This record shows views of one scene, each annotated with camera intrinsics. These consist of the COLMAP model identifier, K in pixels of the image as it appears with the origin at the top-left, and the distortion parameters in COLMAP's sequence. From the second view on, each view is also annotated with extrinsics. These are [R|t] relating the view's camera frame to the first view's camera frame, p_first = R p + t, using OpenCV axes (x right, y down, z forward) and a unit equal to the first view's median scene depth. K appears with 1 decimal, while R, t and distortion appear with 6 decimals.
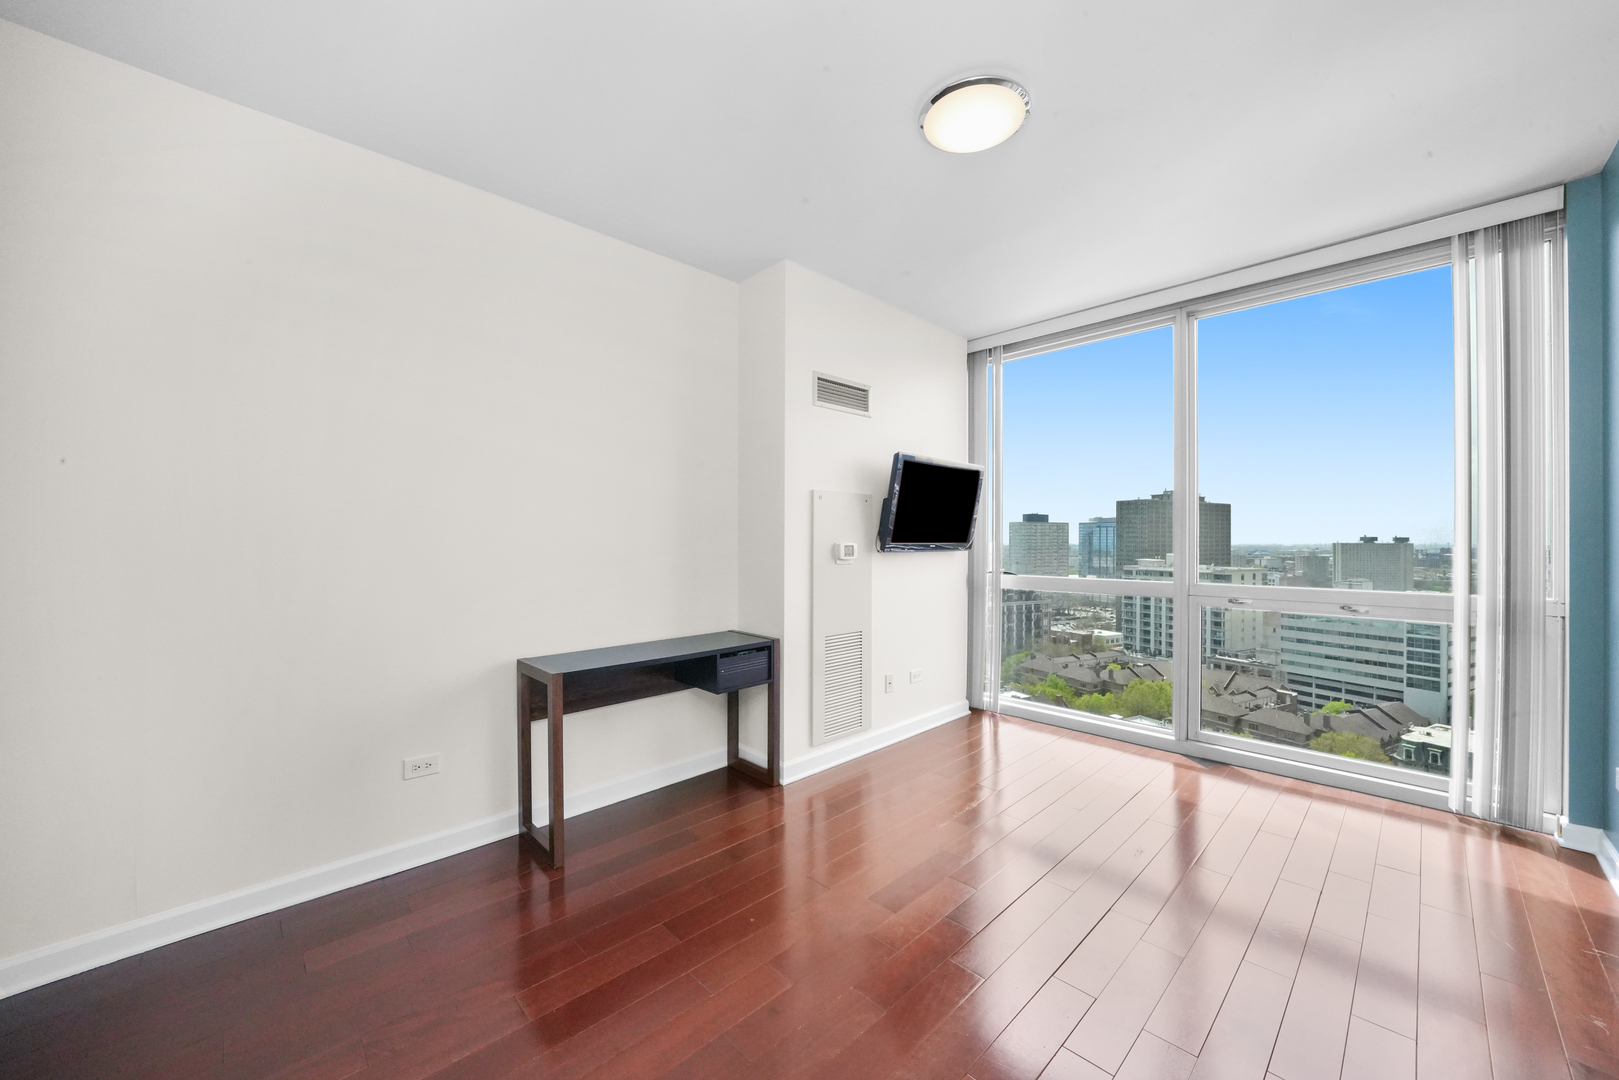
lens RADIAL K [[606.0, 0, 805.2], [0, 606.0, 538.4], [0, 0, 1]] dist [-0.012382, -0.000097]
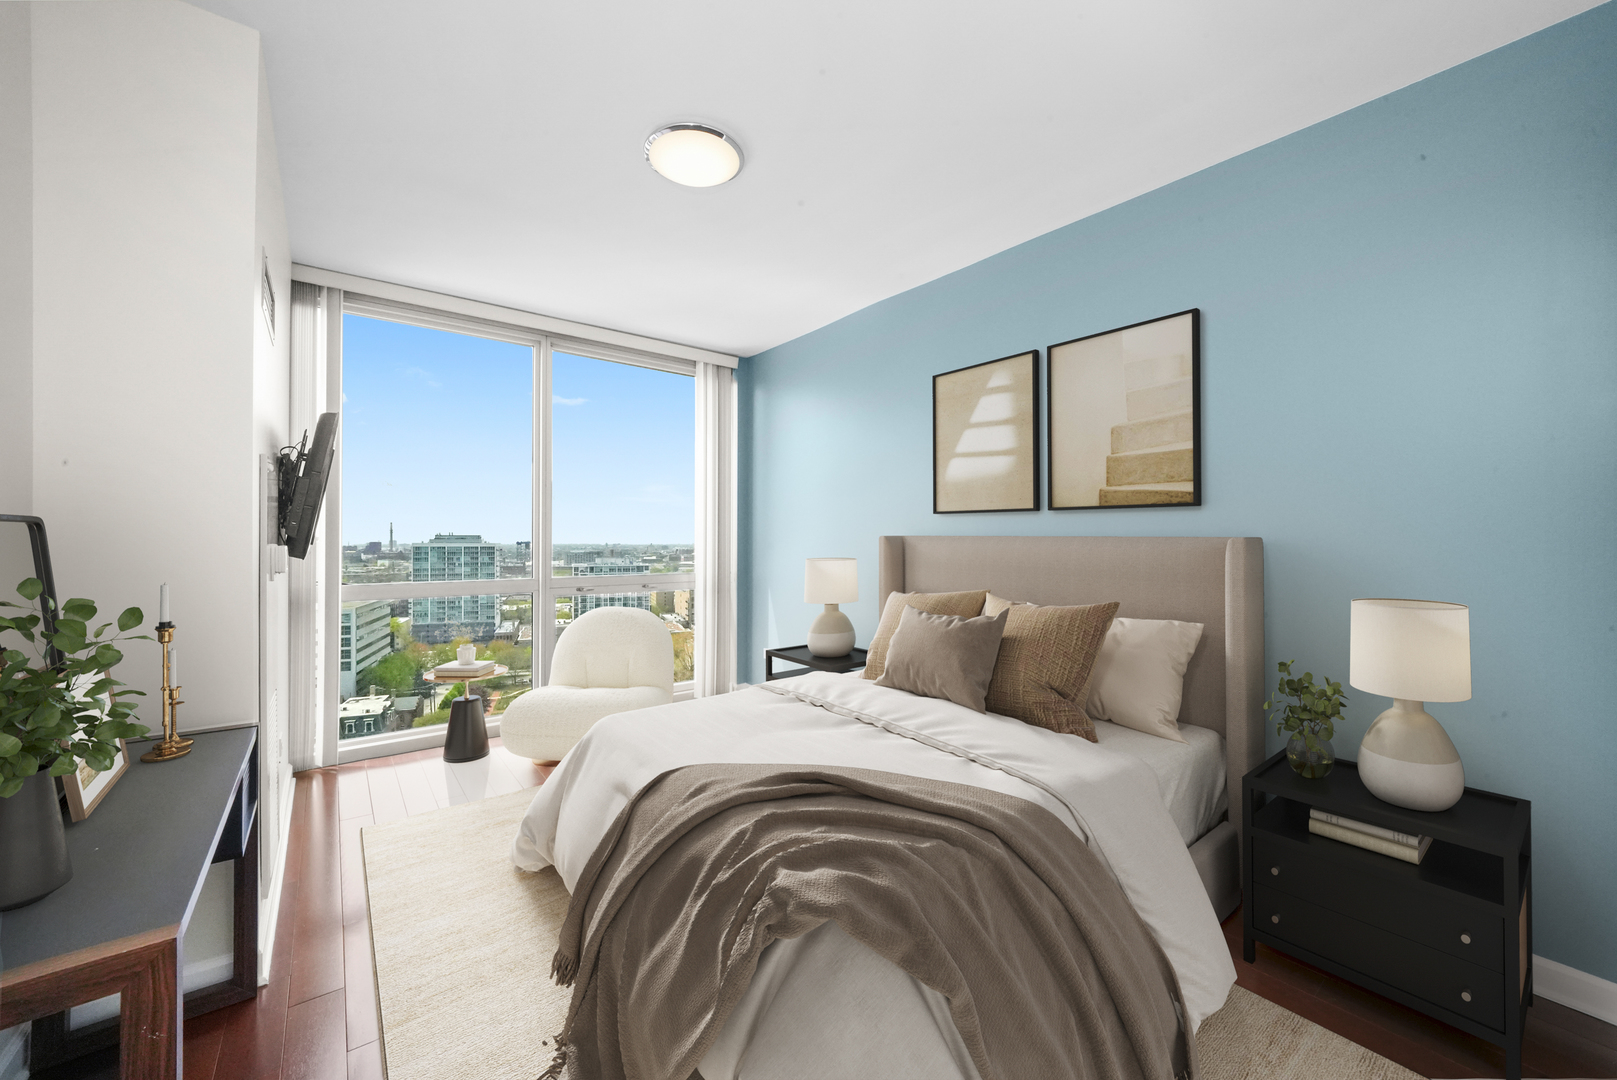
lens RADIAL K [[605.3, 0, 804.2], [0, 605.3, 538.4], [0, 0, 1]] dist [-0.012382, -0.000097]
pose [[0.097459, 0.001430, 0.995238, -0.406256], [-0.002561, 0.999996, -0.001186, -0.000952], [-0.995236, -0.002433, 0.097463, 0.354819]]
